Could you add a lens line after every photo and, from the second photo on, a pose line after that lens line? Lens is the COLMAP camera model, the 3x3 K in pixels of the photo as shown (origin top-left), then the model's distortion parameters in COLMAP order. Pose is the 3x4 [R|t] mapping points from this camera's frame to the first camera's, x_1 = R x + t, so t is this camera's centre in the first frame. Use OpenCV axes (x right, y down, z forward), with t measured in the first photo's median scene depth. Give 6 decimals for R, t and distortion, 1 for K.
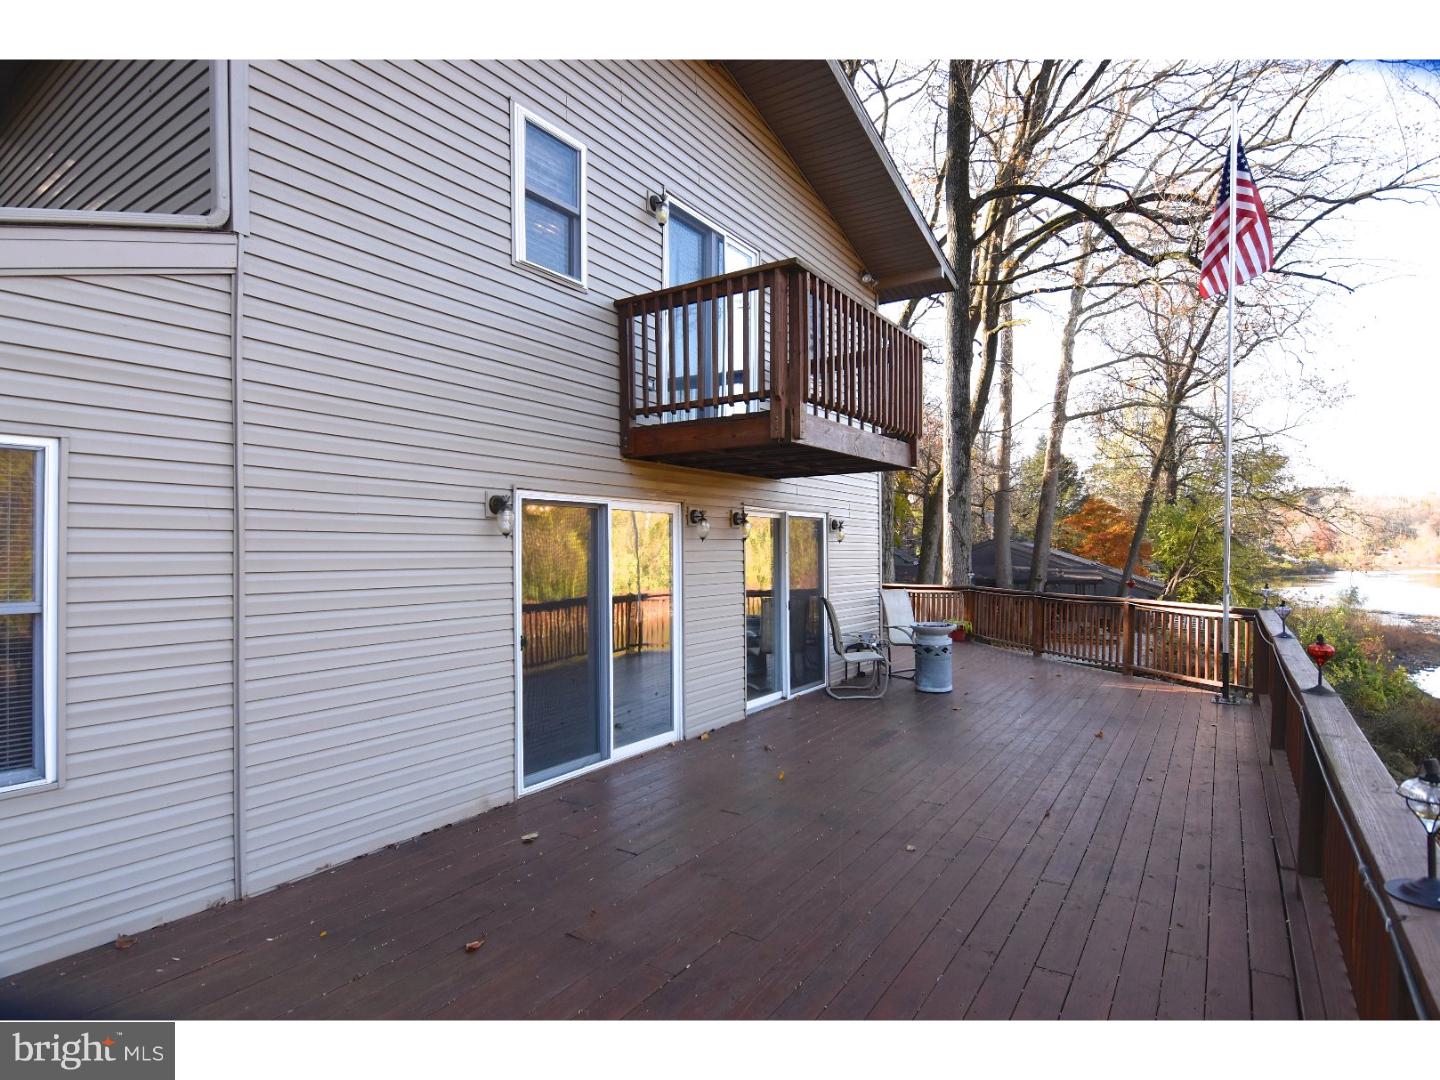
lens RADIAL K [[781.5, 0, 720.0], [0, 781.5, 540.0], [0, 0, 1]] dist [0.007205, -0.021267]
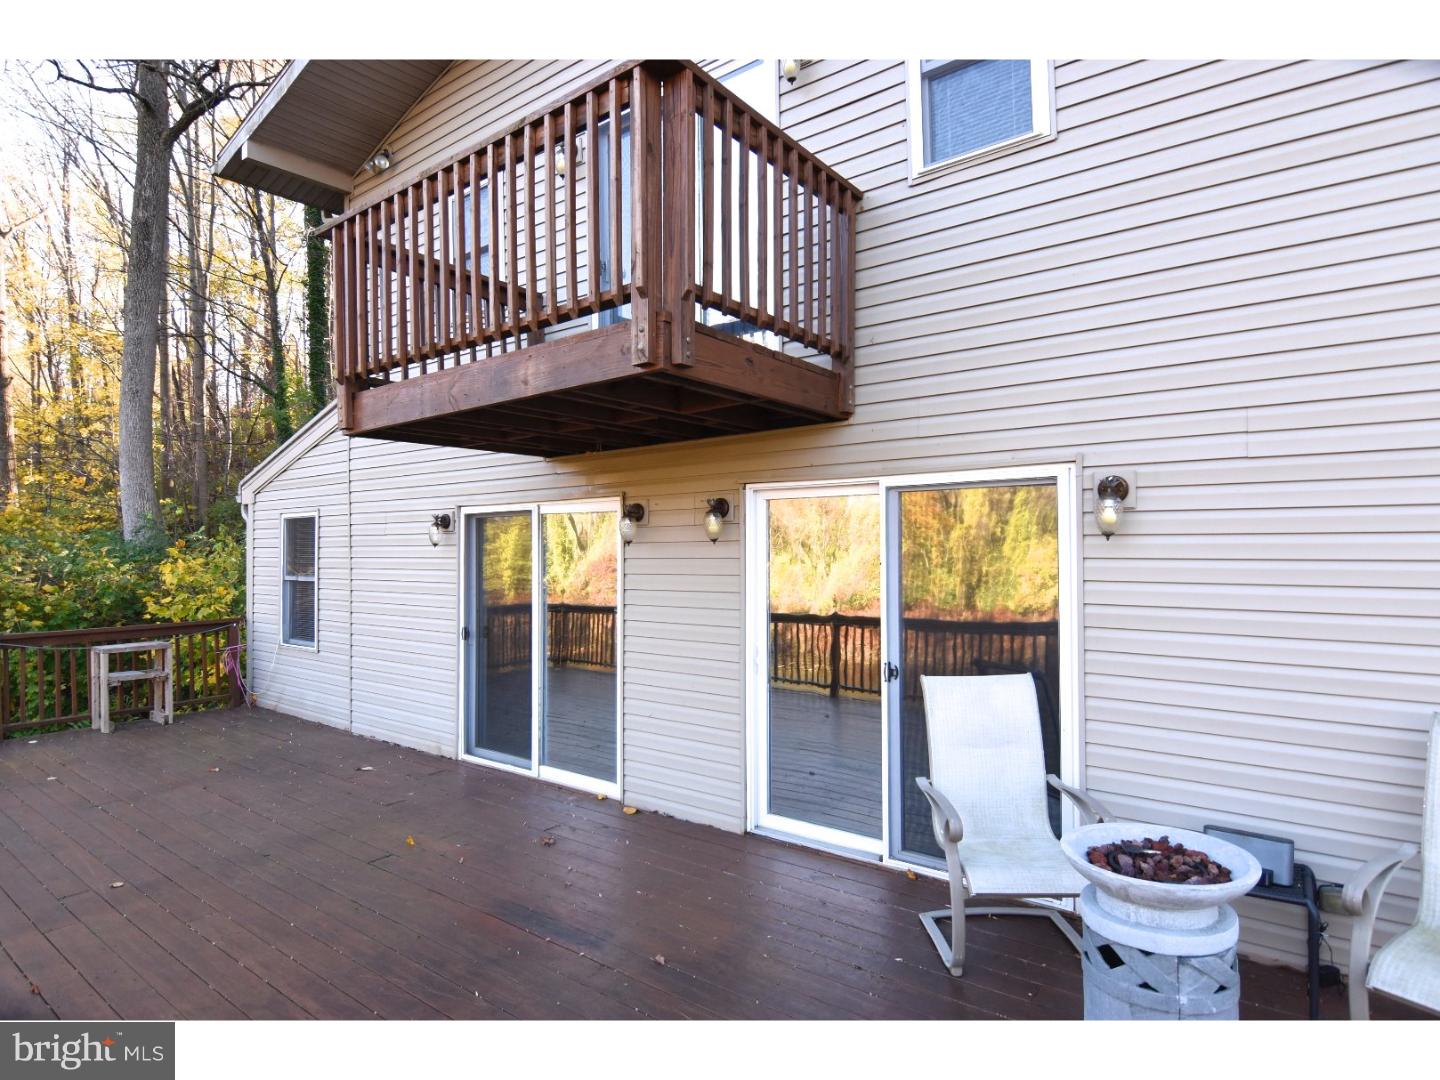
lens RADIAL K [[781.5, 0, 720.0], [0, 781.5, 540.0], [0, 0, 1]] dist [0.007205, -0.021267]
pose [[-0.079980, -0.007356, -0.996769, 0.839405], [0.022376, 0.999708, -0.009173, 0.006082], [0.996545, -0.023038, -0.079792, 1.360611]]
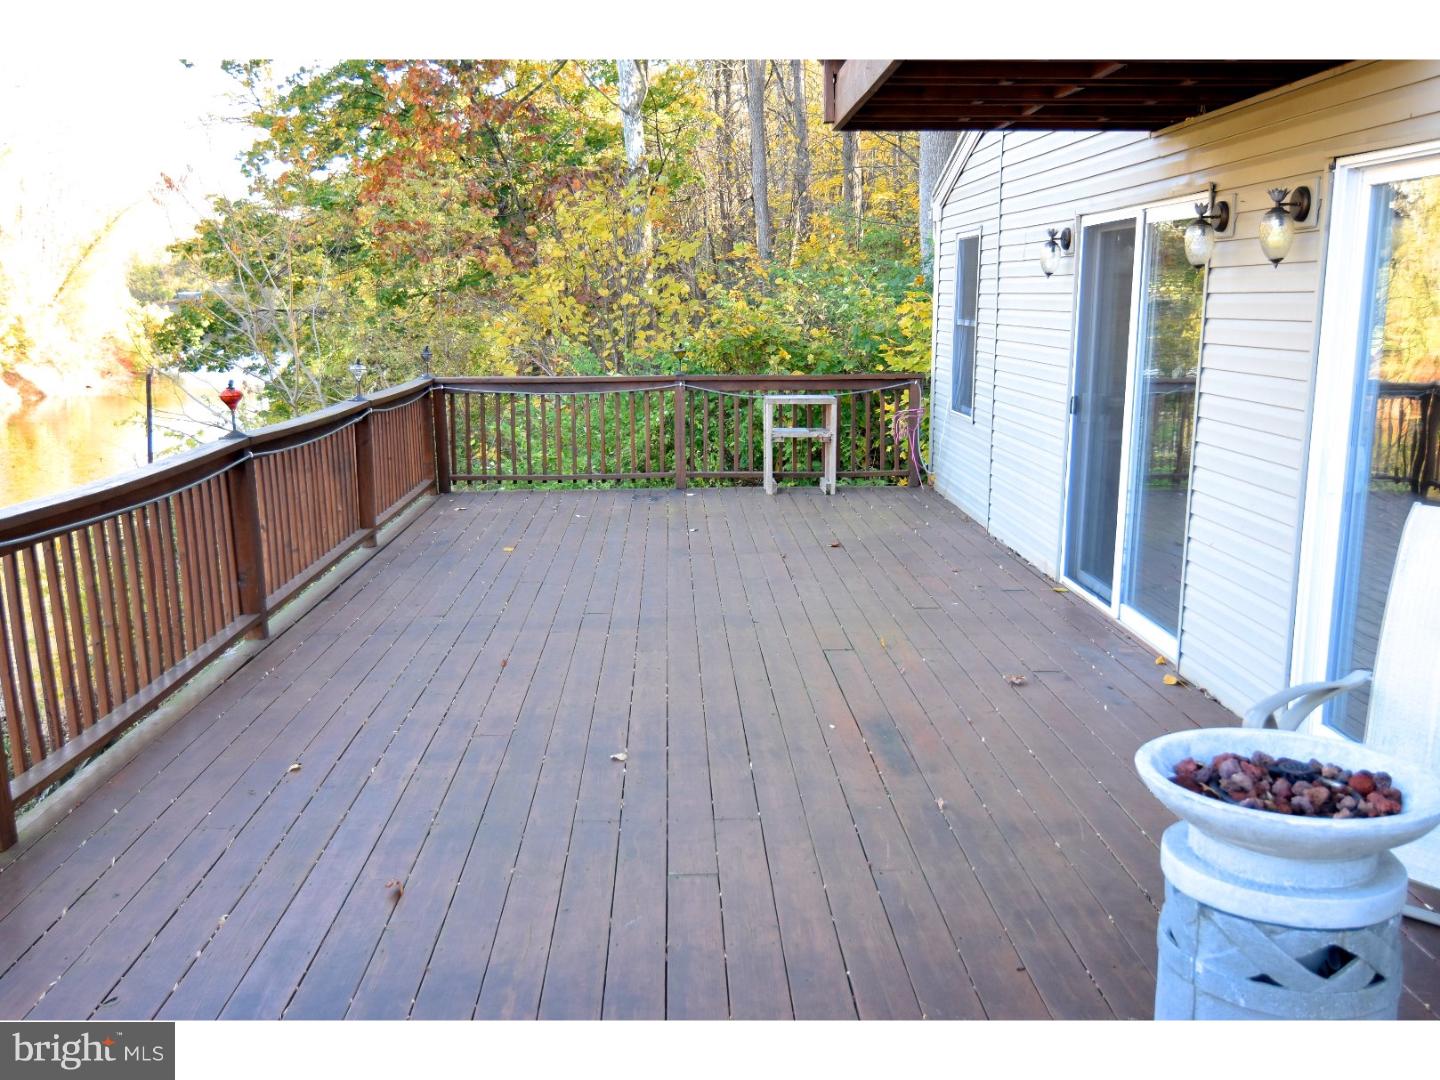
lens RADIAL K [[1360.8, 0, 720.0], [0, 1360.8, 540.0], [0, 0, 1]] dist [0.002885, -0.002266]
pose [[-0.831523, 0.102378, -0.545975, 0.788537], [0.012834, 0.986148, 0.165372, 0.025626], [0.555342, 0.130504, -0.821318, 1.812968]]
